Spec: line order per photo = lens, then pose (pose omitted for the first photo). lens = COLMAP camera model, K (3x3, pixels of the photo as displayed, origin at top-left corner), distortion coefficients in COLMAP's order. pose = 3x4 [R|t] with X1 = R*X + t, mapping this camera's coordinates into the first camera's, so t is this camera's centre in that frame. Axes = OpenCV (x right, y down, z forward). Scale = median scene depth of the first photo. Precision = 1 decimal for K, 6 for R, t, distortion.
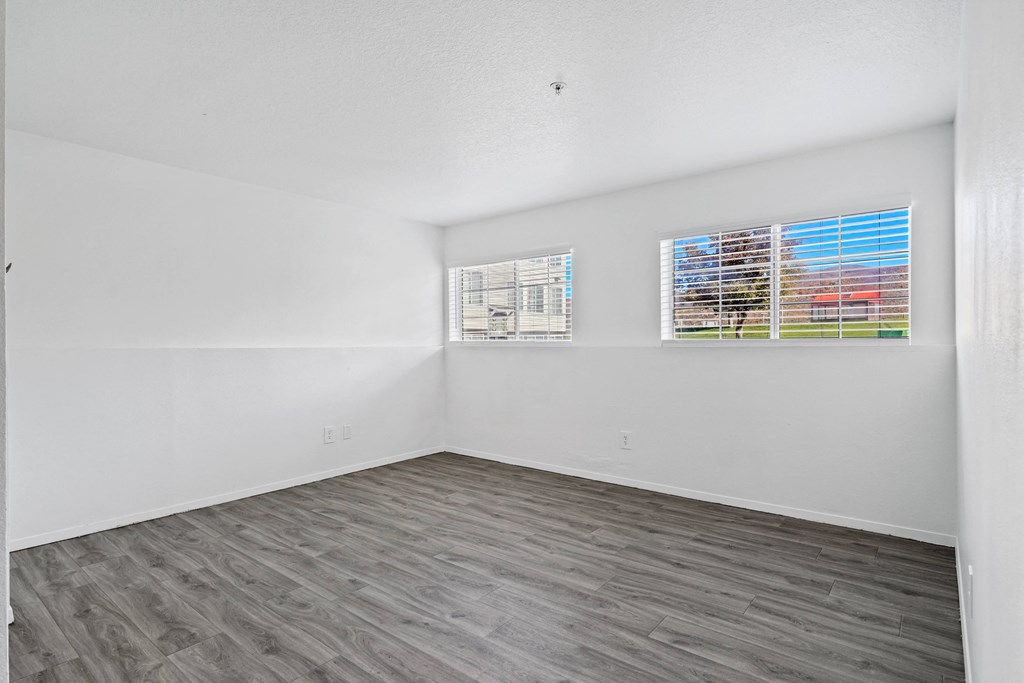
lens RADIAL K [[513.8, 0, 514.1], [0, 513.8, 344.8], [0, 0, 1]] dist [0.005105, -0.000797]
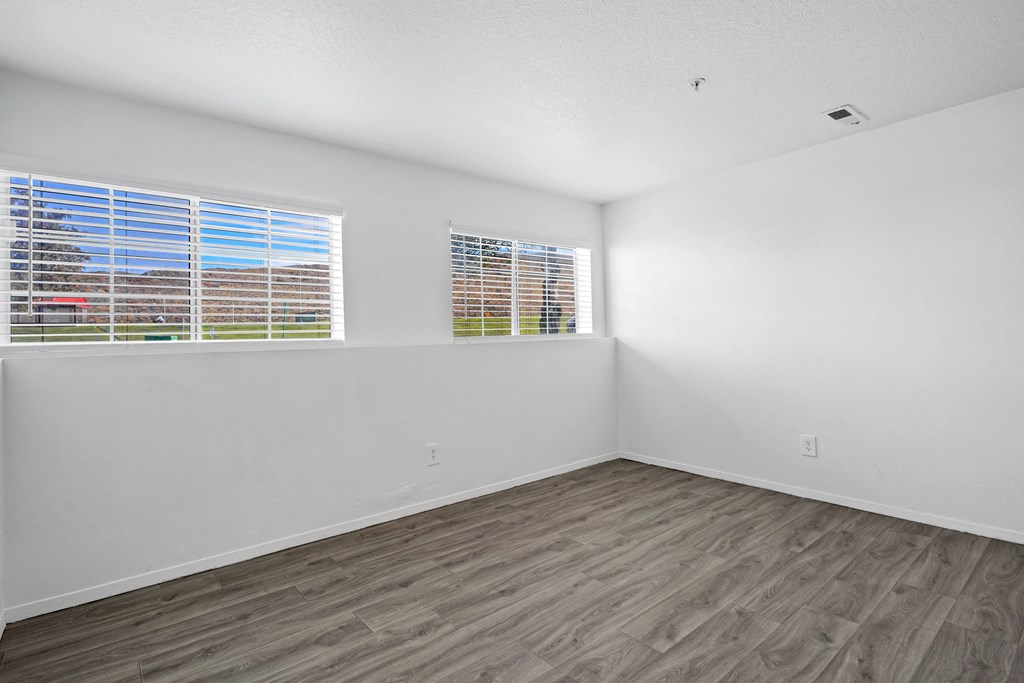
lens RADIAL K [[513.8, 0, 479.0], [0, 513.8, 335.1], [0, 0, 1]] dist [0.005105, -0.000797]
pose [[0.213894, 0.003666, 0.976850, -0.782628], [0.030086, 0.999494, -0.010339, 0.002108], [-0.976394, 0.031601, 0.213675, 0.981880]]
